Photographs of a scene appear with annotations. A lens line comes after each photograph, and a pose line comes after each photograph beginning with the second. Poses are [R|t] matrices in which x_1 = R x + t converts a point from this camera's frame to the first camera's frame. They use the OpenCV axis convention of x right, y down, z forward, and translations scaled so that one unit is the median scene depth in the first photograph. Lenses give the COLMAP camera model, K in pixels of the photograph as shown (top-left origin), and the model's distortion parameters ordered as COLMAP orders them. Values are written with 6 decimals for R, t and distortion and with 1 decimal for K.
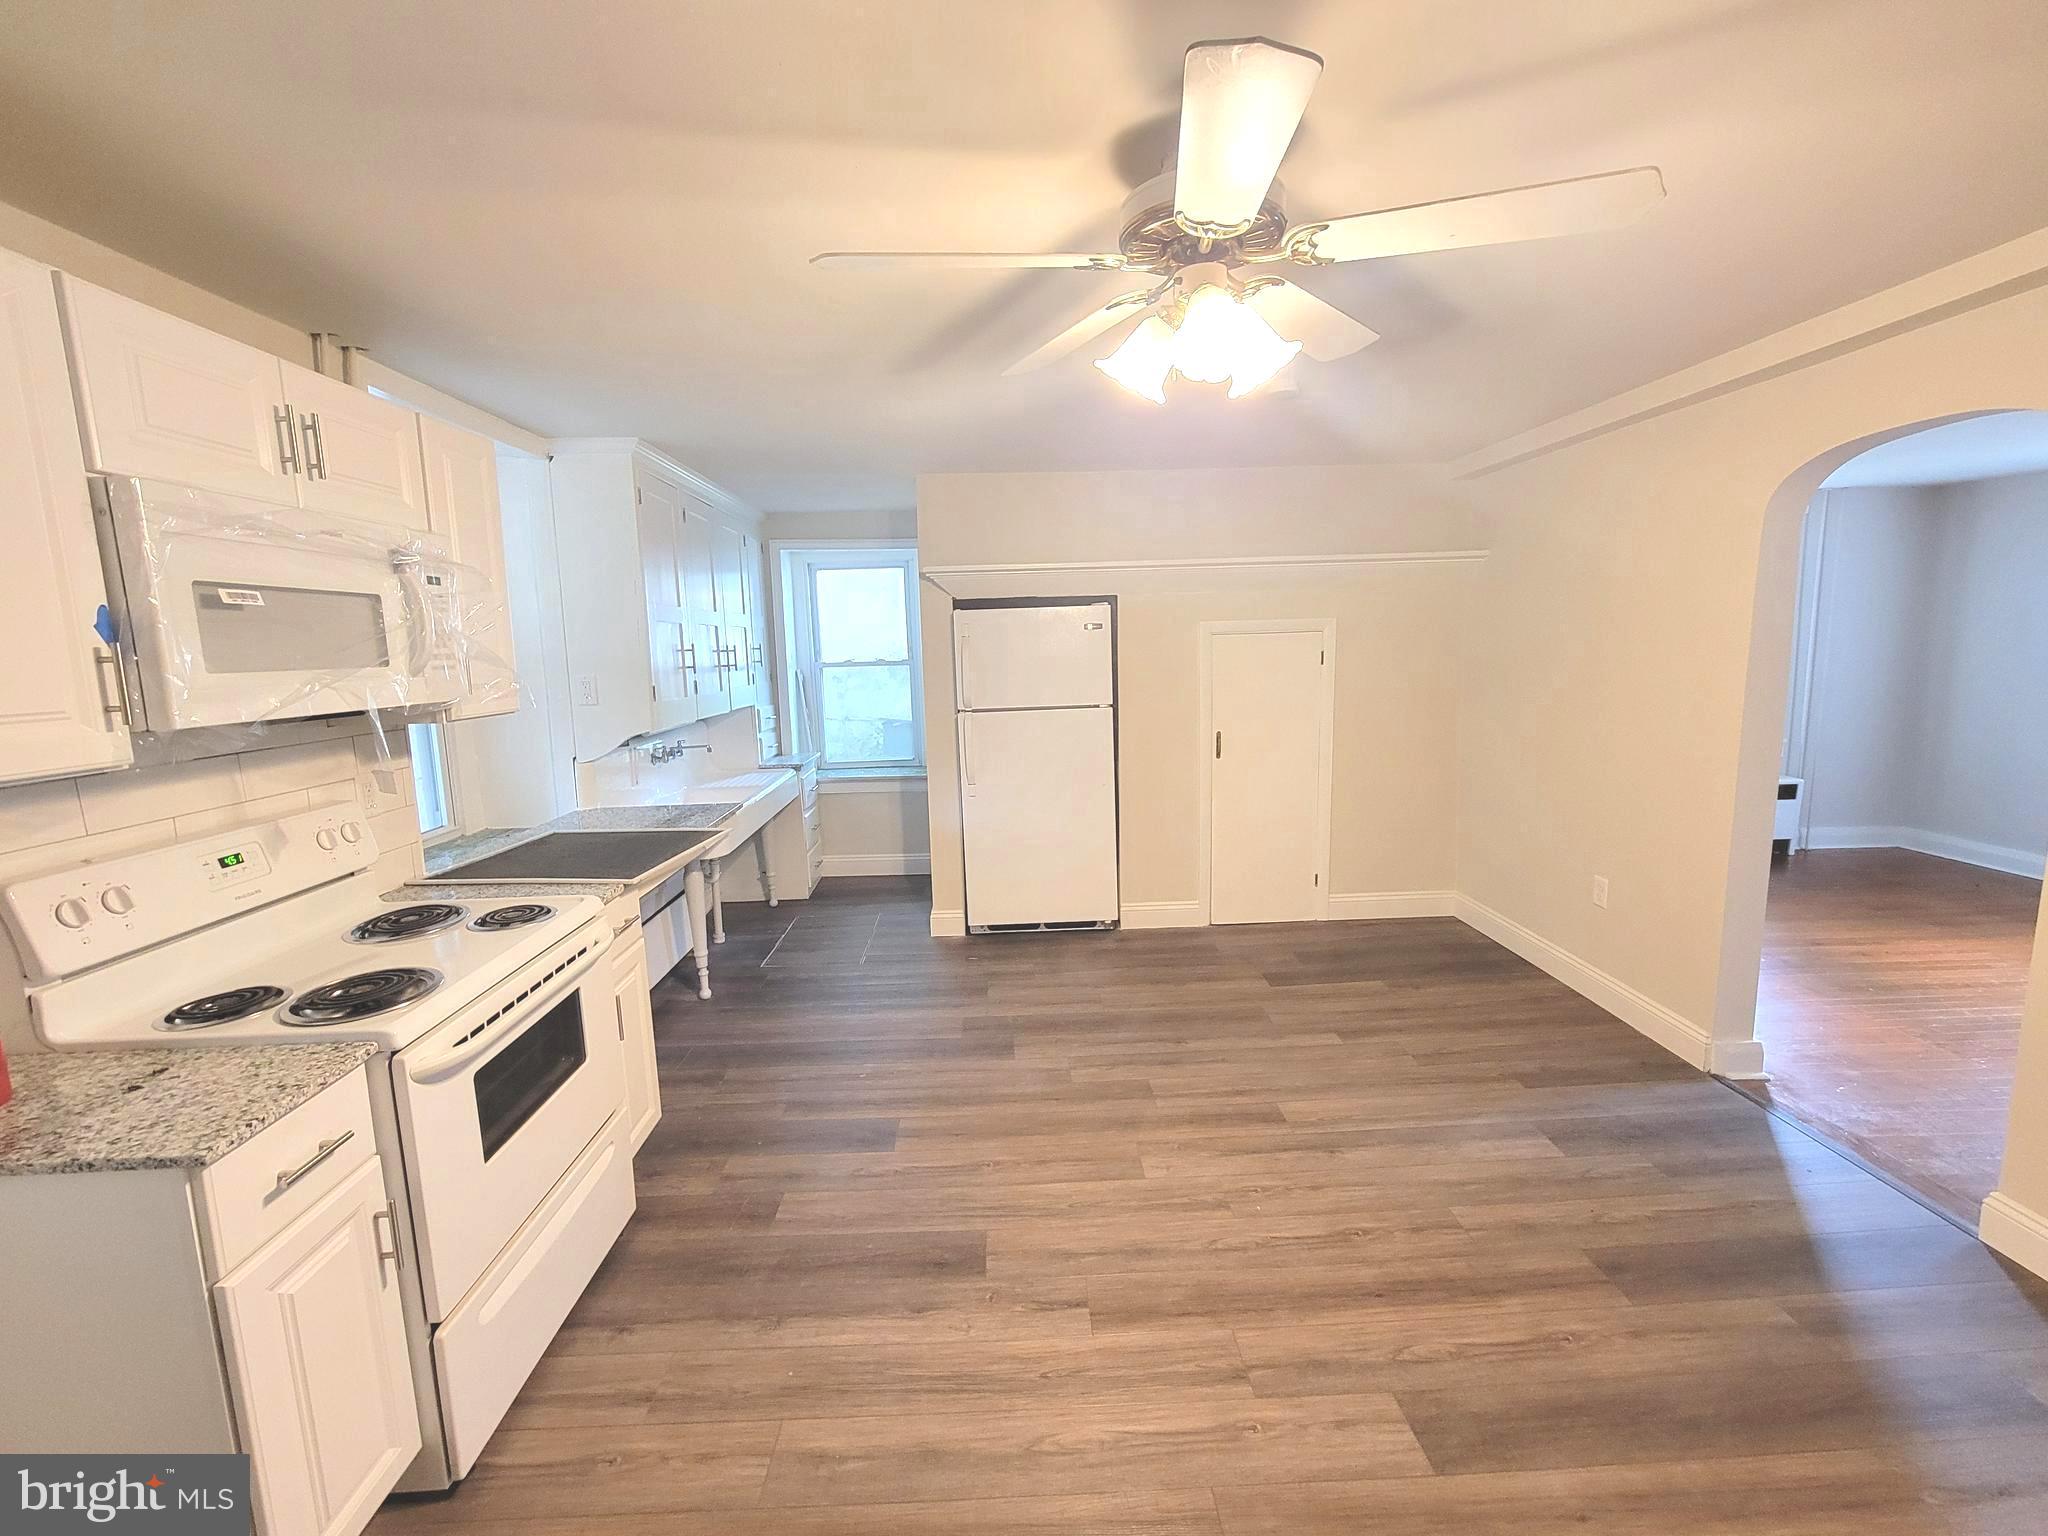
lens RADIAL K [[835.2, 0, 1020.3], [0, 835.2, 753.1], [0, 0, 1]] dist [-0.002930, 0.000310]
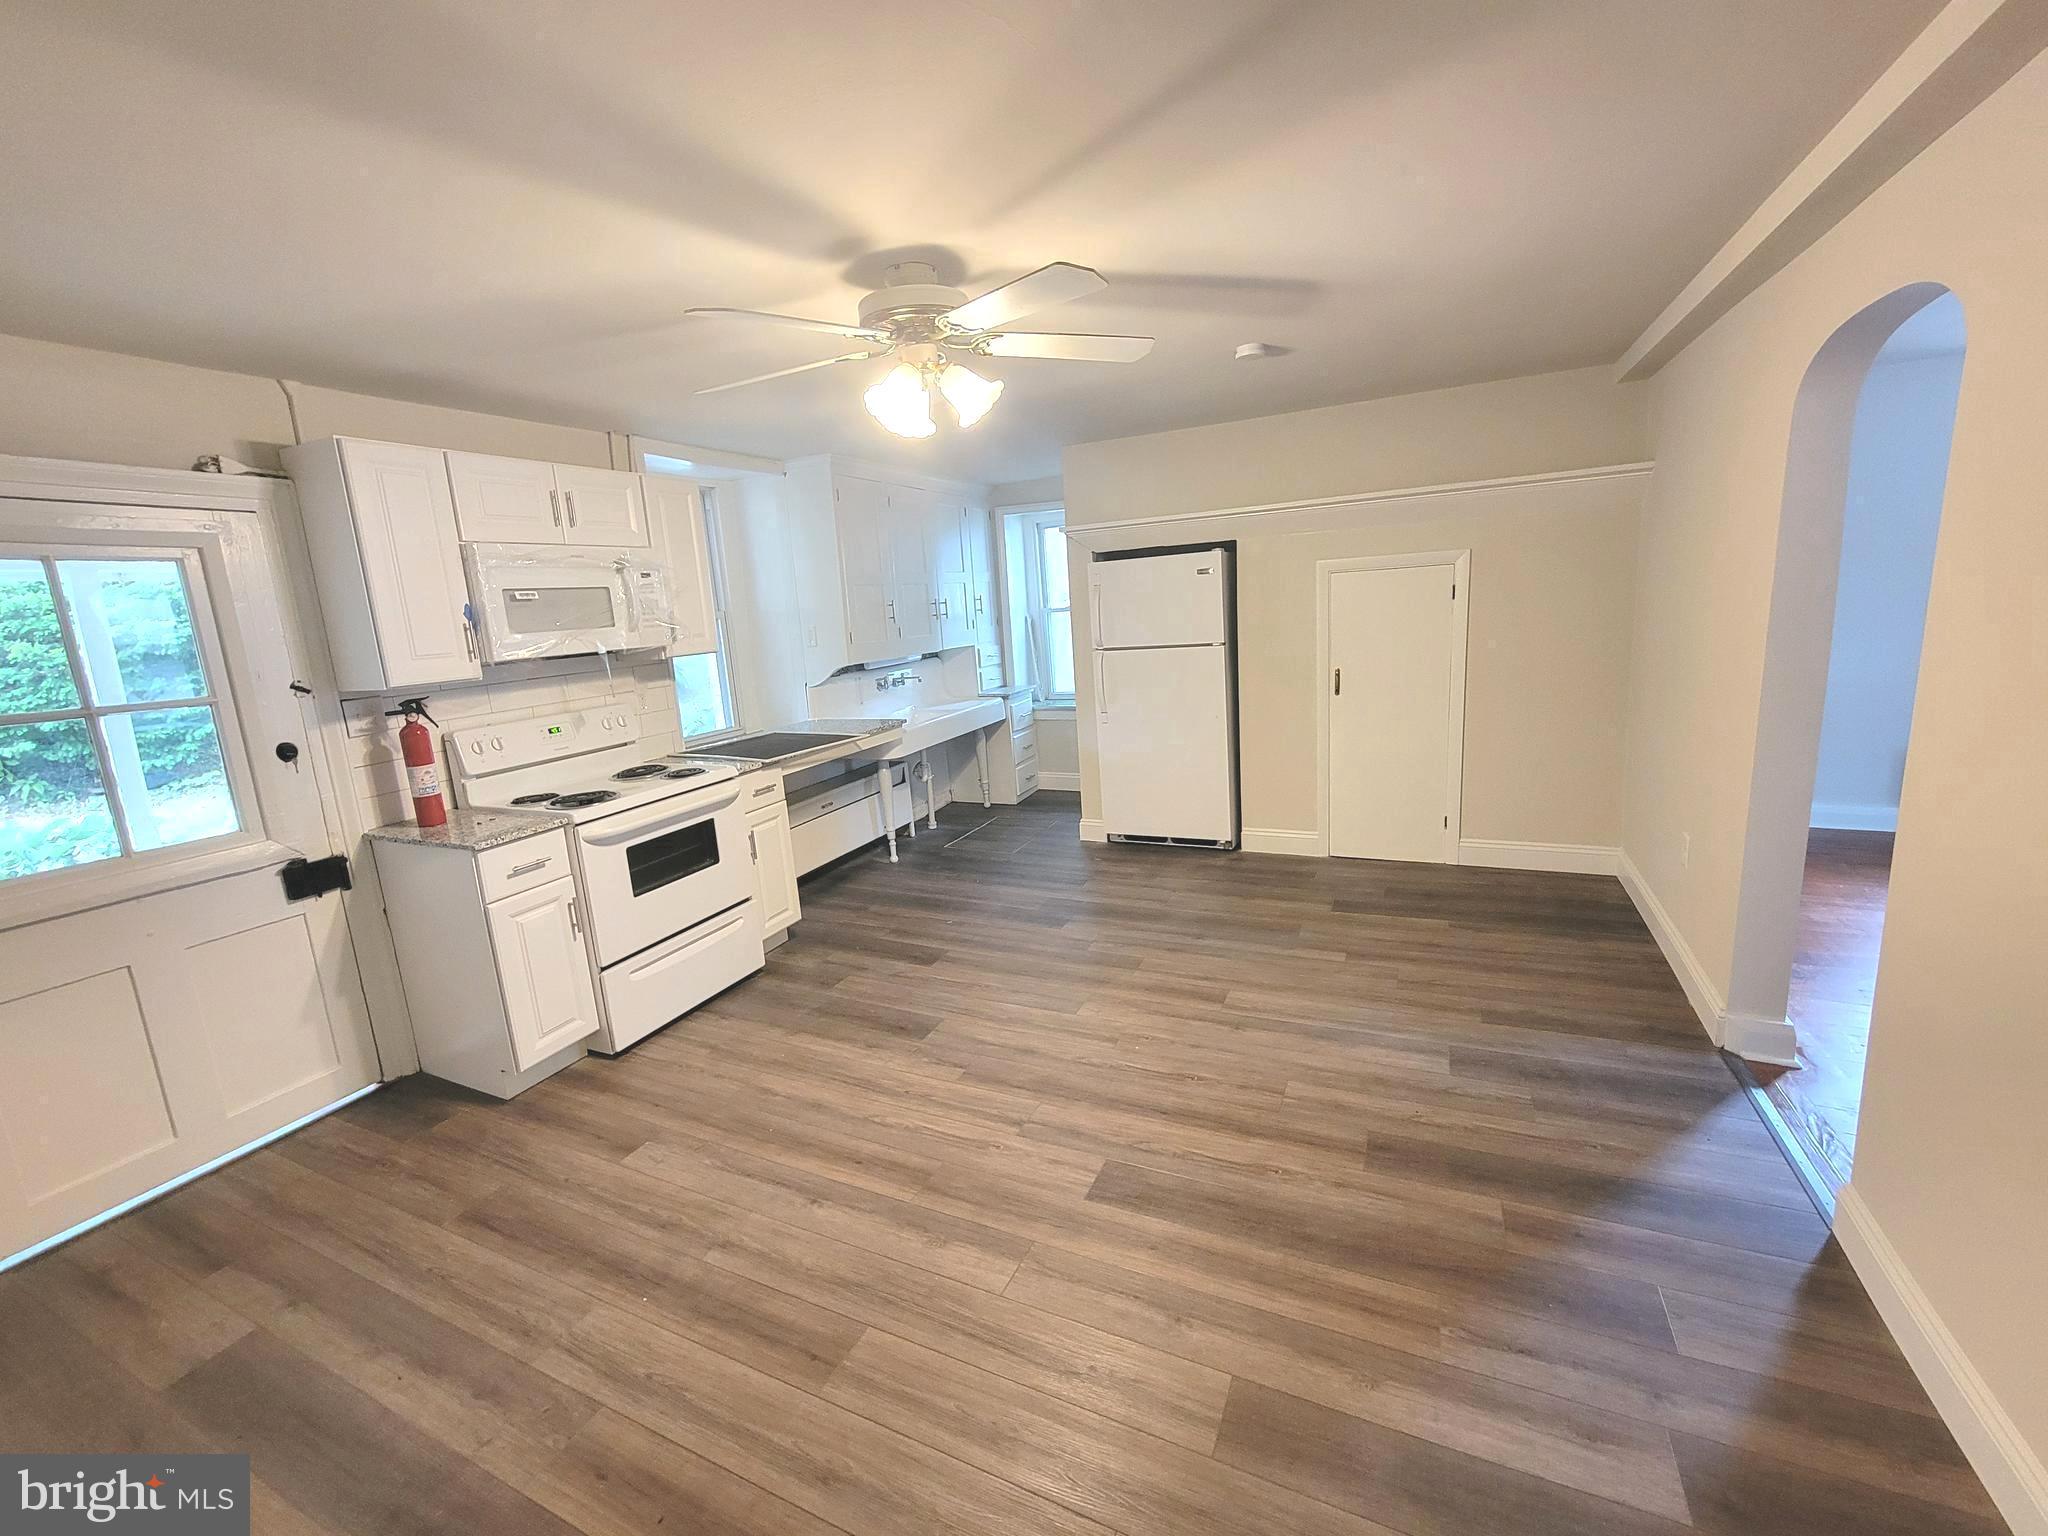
lens RADIAL K [[827.3, 0, 1019.5], [0, 827.3, 754.0], [0, 0, 1]] dist [-0.006948, -0.000153]
pose [[0.889467, 0.053144, -0.453899, 0.696112], [-0.018537, 0.996594, 0.080359, 0.008013], [0.456623, -0.063063, 0.887422, -0.162894]]
